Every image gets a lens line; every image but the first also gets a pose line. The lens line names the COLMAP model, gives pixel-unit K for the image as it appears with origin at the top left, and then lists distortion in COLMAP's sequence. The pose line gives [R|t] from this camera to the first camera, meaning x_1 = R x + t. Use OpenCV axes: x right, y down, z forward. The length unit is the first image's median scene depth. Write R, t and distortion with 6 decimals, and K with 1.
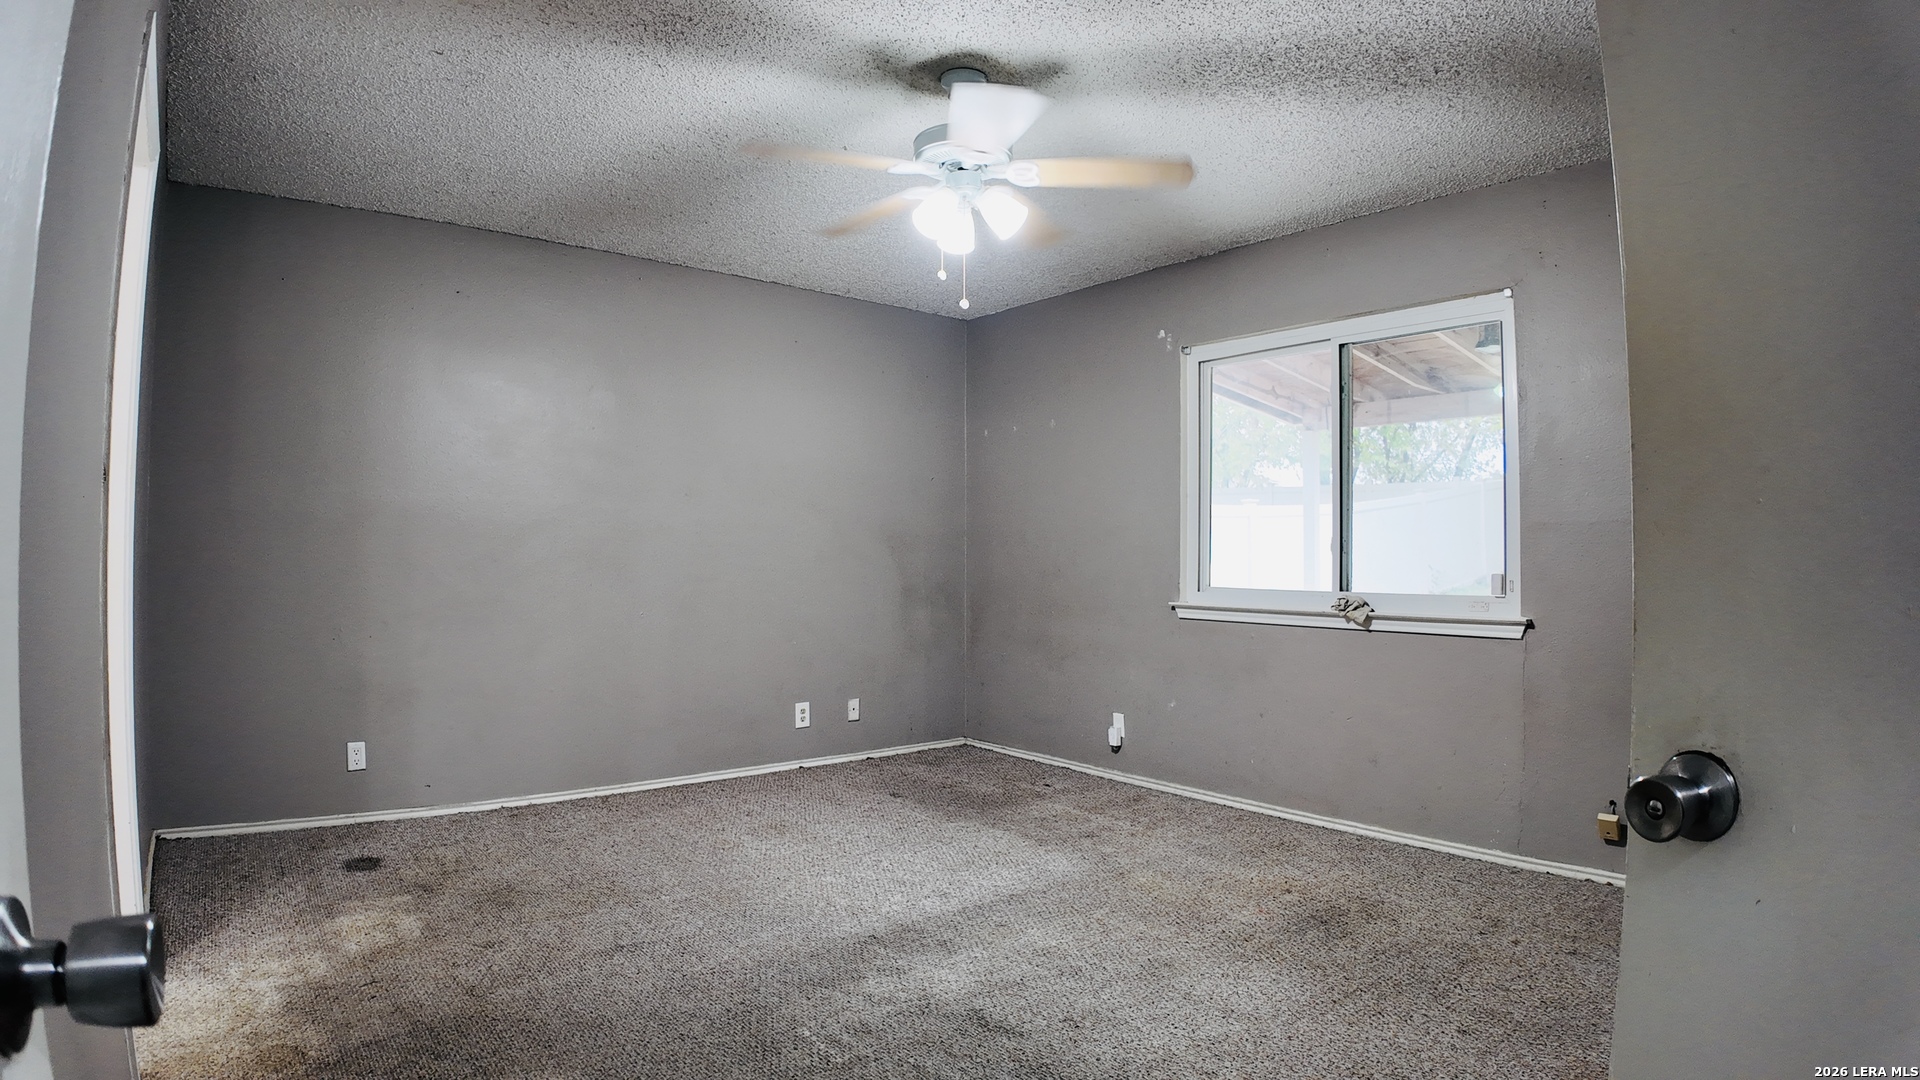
lens RADIAL K [[1018.1, 0, 953.6], [0, 1018.1, 539.6], [0, 0, 1]] dist [-0.085234, -0.025356]
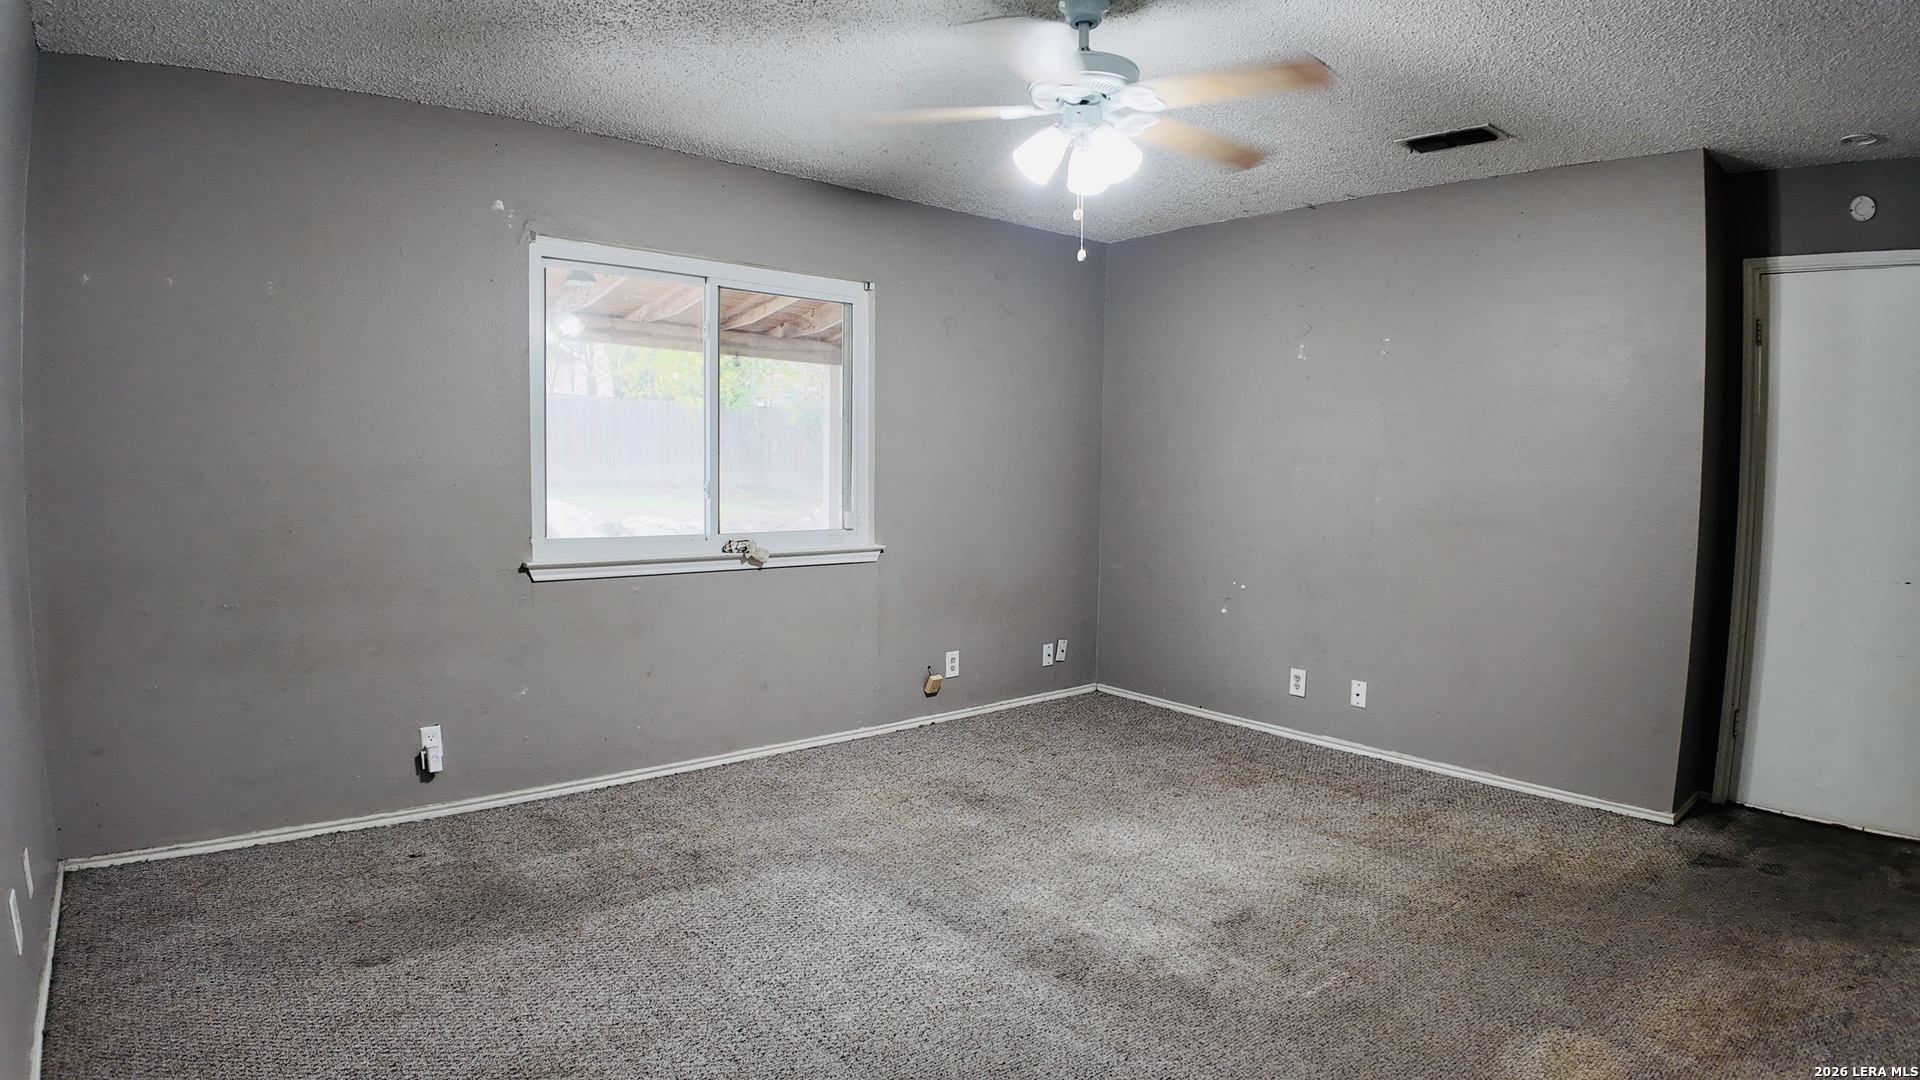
lens RADIAL K [[1018.1, 0, 953.6], [0, 1018.1, 539.6], [0, 0, 1]] dist [-0.085234, -0.025356]
pose [[-0.026121, -0.085754, 0.995974, -0.759589], [-0.035260, 0.995773, 0.084812, -0.044606], [-0.999037, -0.032903, -0.029034, 0.940621]]
